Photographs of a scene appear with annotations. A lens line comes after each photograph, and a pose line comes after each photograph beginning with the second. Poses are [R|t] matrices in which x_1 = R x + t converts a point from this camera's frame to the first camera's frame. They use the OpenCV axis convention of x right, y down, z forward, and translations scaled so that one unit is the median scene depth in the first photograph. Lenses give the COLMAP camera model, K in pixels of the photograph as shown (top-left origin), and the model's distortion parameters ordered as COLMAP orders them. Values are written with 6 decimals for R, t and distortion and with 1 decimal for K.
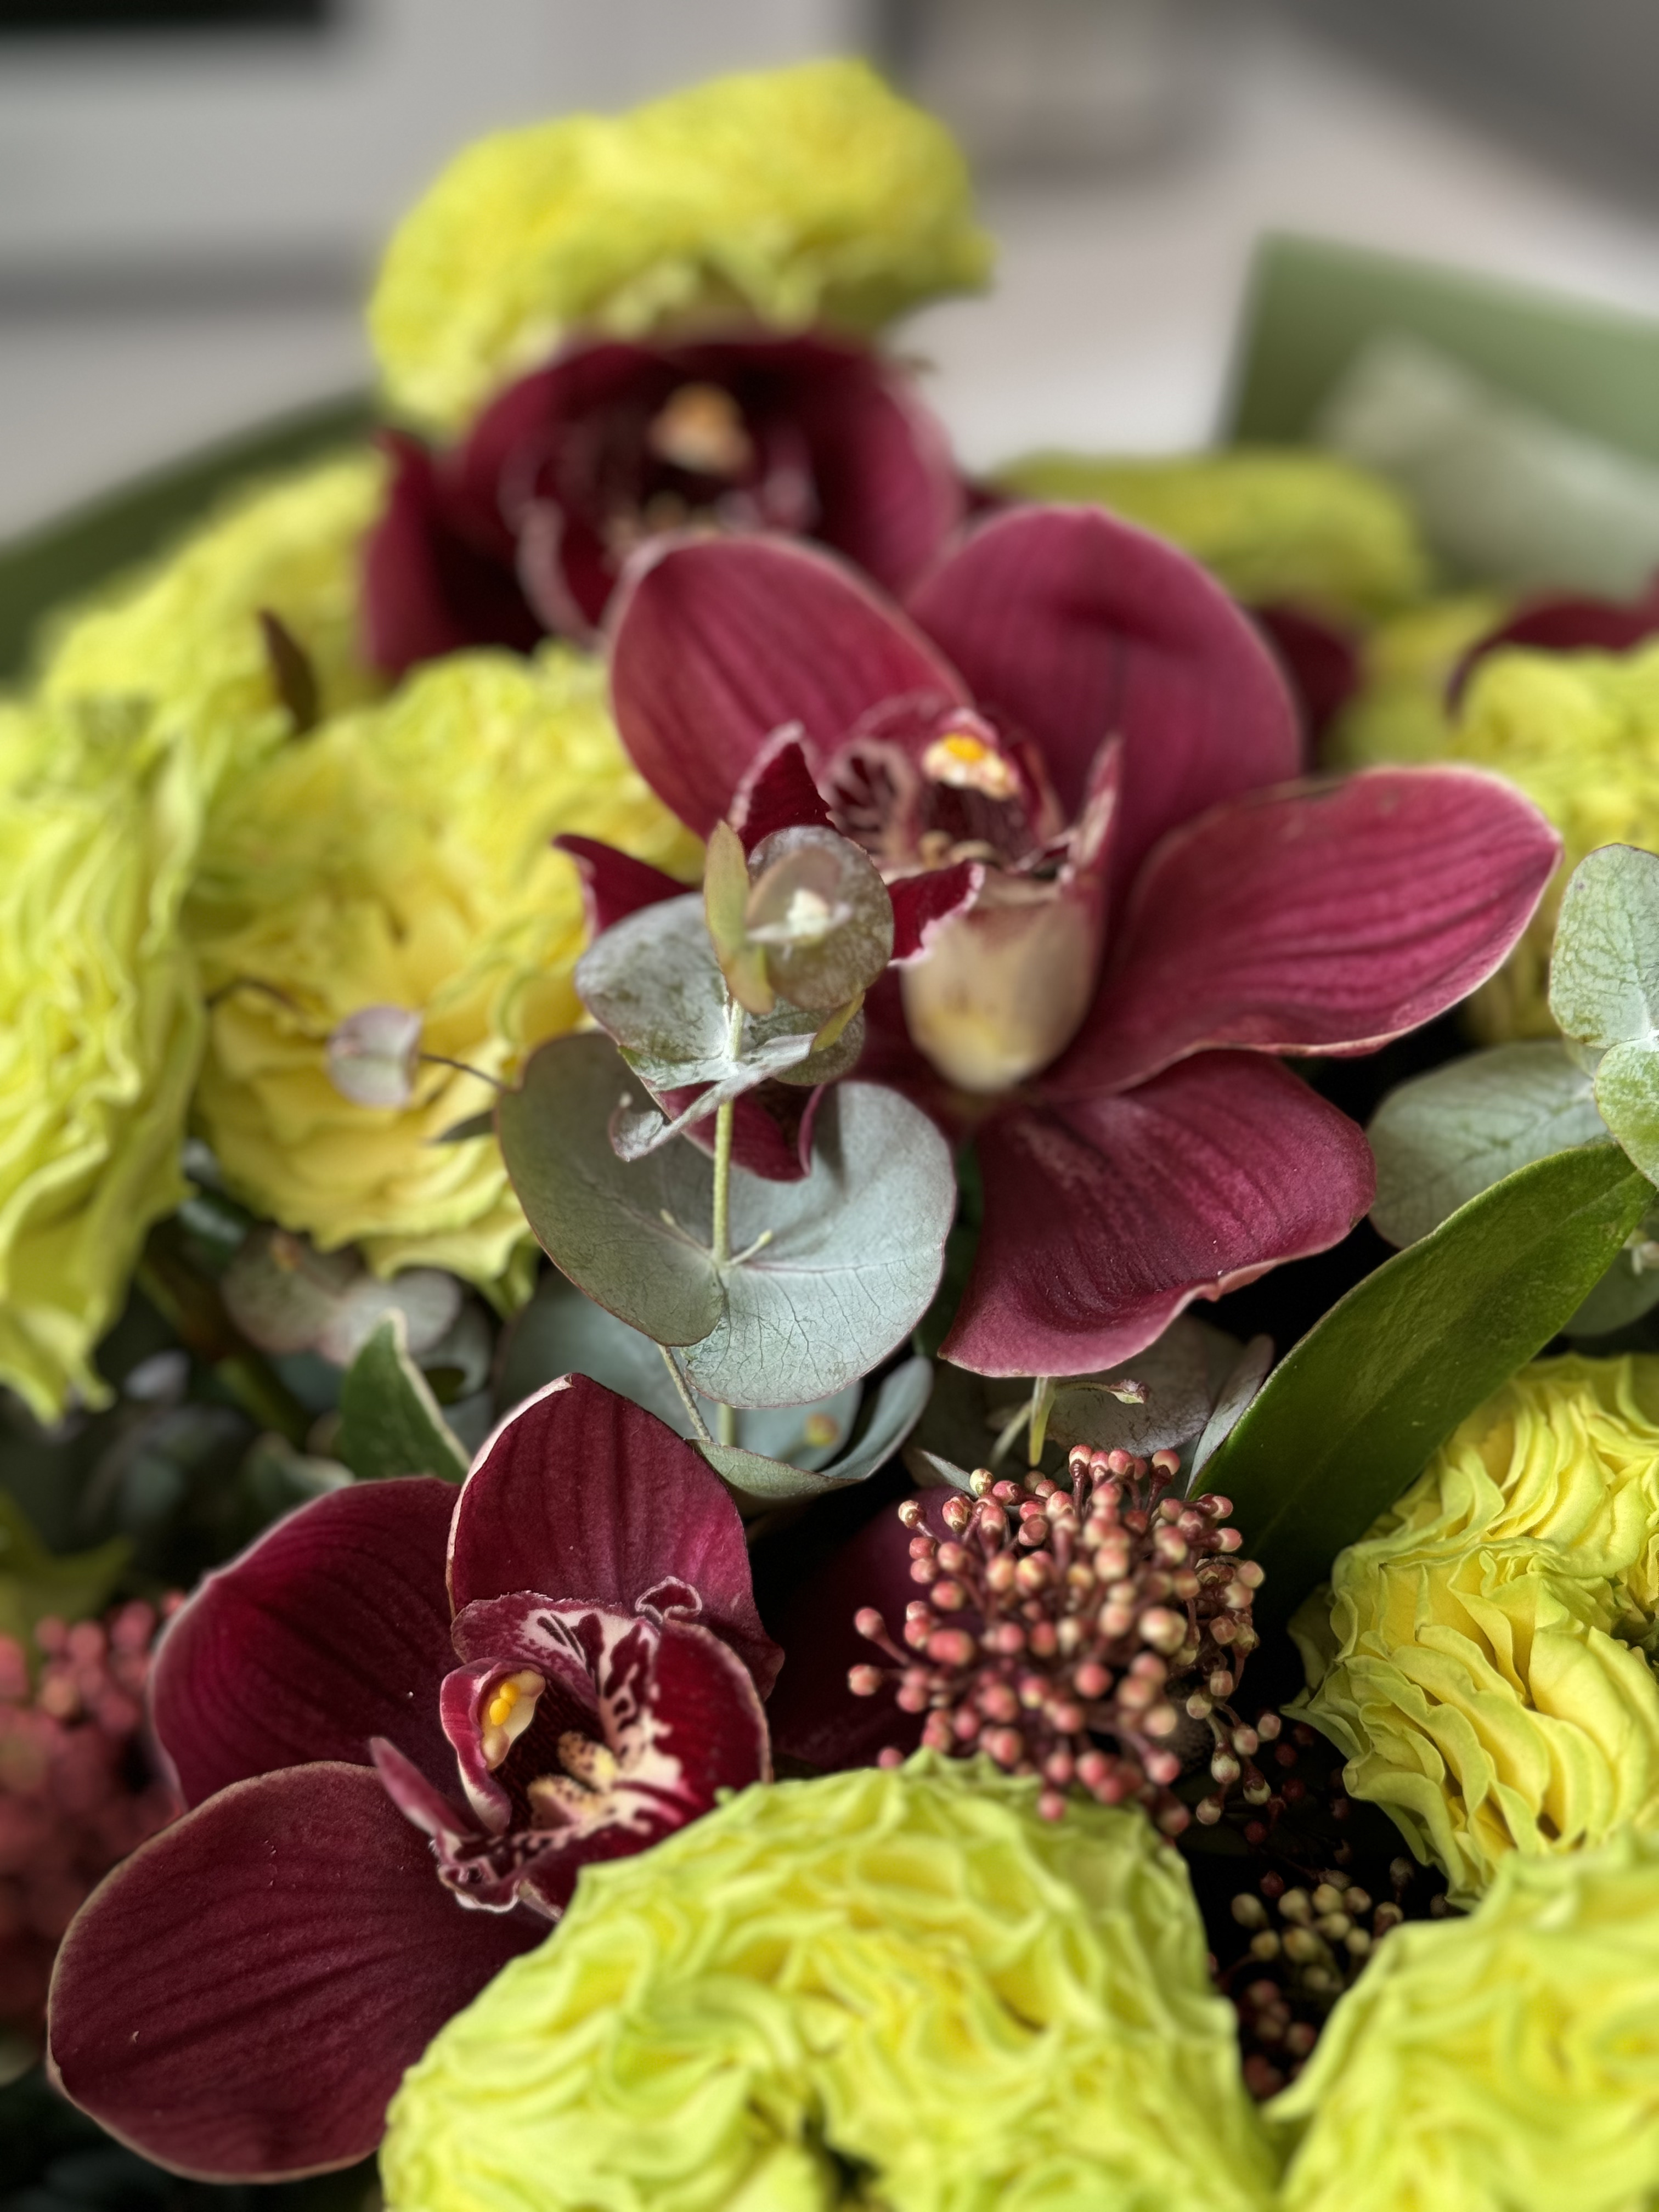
lens RADIAL K [[3092.5, 0, 829.7], [0, 3092.5, 1106.7], [0, 0, 1]] dist [0.106930, 0.000000]
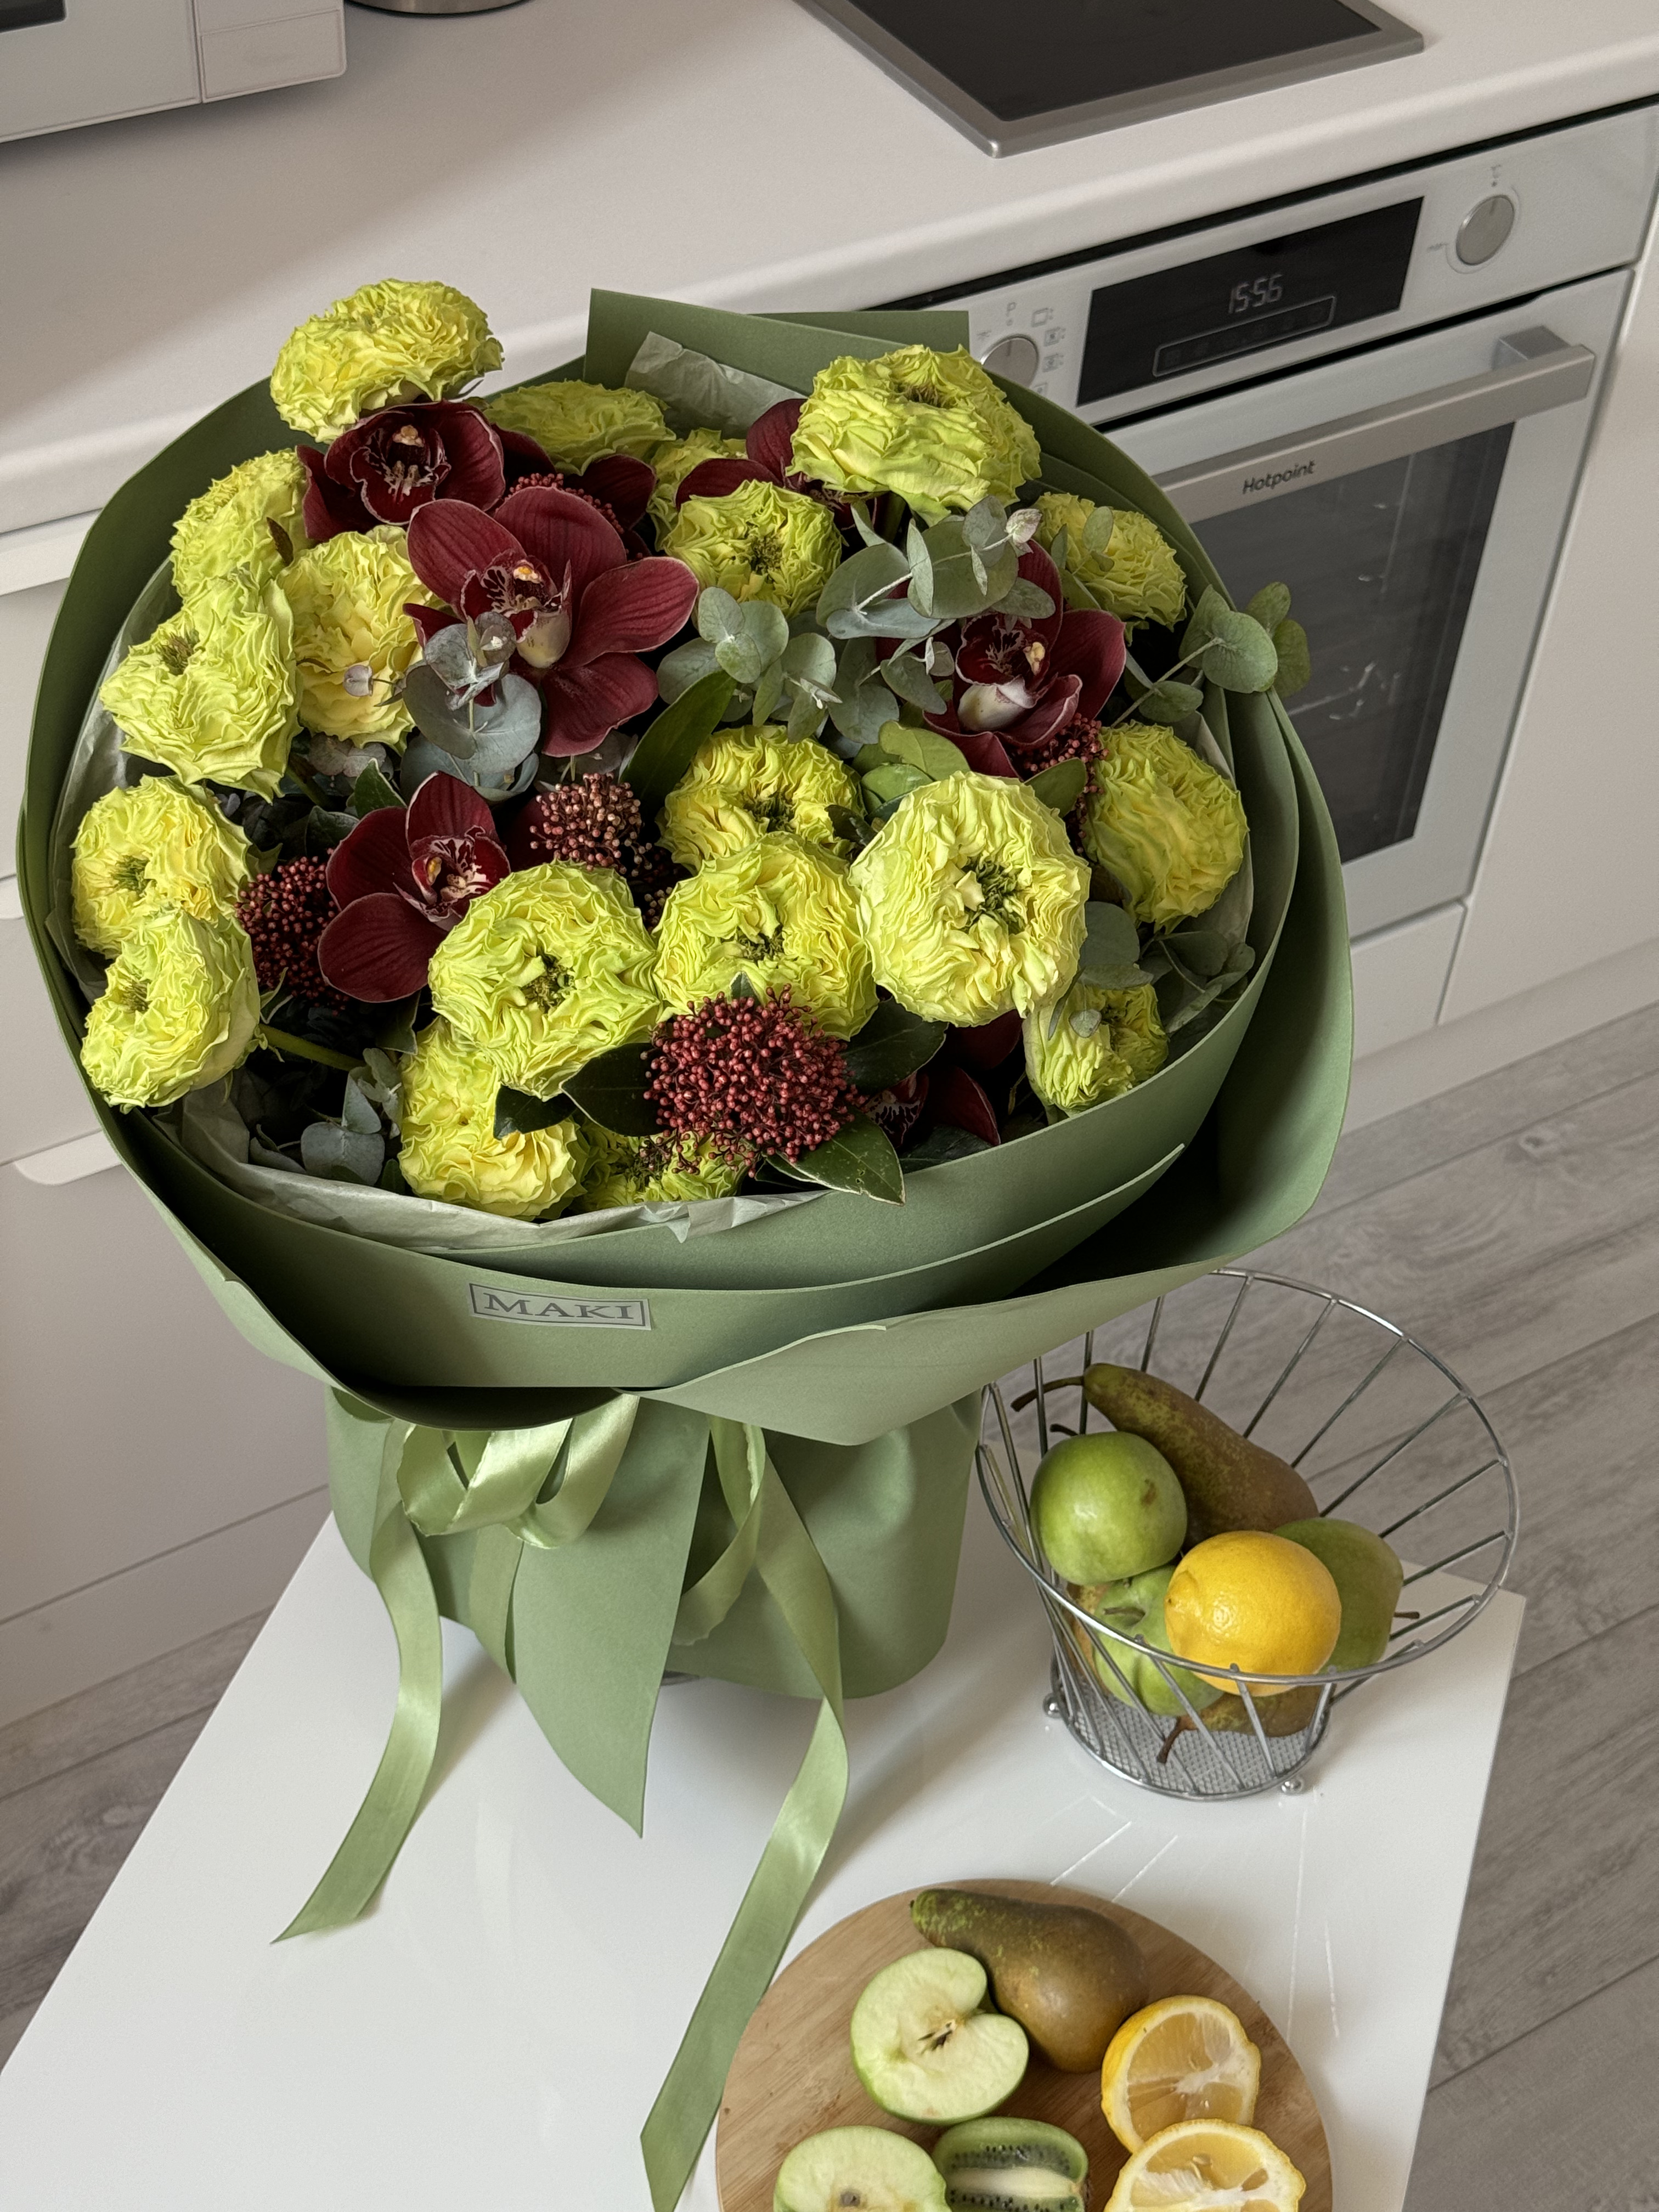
lens RADIAL K [[3092.5, 0, 836.0], [0, 3092.5, 1163.5], [0, 0, 1]] dist [0.106930, 0.000000]
pose [[0.979611, -0.142610, 0.141506, -0.197471], [0.106978, 0.966471, 0.233429, -0.248156], [-0.170051, -0.213531, 0.962022, -2.474958]]
